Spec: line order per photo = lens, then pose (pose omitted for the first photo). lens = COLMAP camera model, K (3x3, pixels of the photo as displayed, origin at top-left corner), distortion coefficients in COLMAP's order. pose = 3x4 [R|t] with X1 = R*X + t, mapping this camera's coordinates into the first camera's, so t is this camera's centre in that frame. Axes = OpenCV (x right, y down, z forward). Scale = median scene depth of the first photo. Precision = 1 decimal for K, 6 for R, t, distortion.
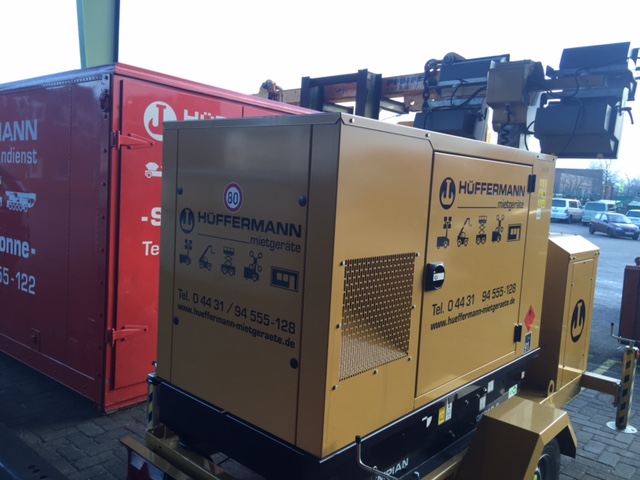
lens RADIAL K [[543.9, 0, 320.0], [0, 543.9, 240.0], [0, 0, 1]] dist [0.001618, 0.001028]
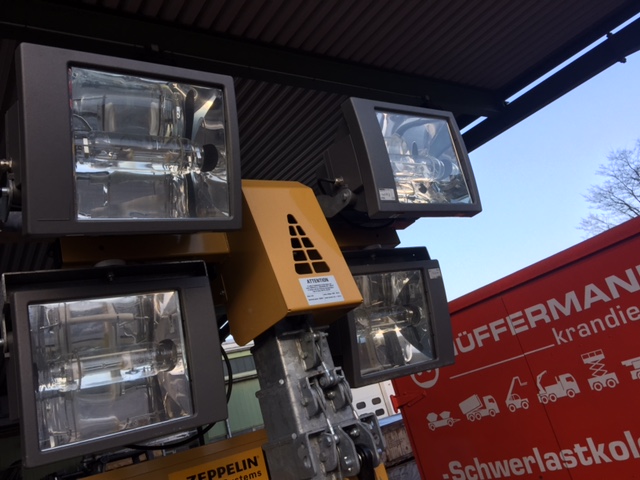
lens RADIAL K [[543.9, 0, 320.0], [0, 543.9, 240.0], [0, 0, 1]] dist [0.001618, 0.001028]
pose [[-0.268593, -0.312227, -0.911247, 0.695418], [0.161862, 0.917929, -0.362226, -0.106225], [0.949557, -0.244788, -0.196012, 1.066834]]
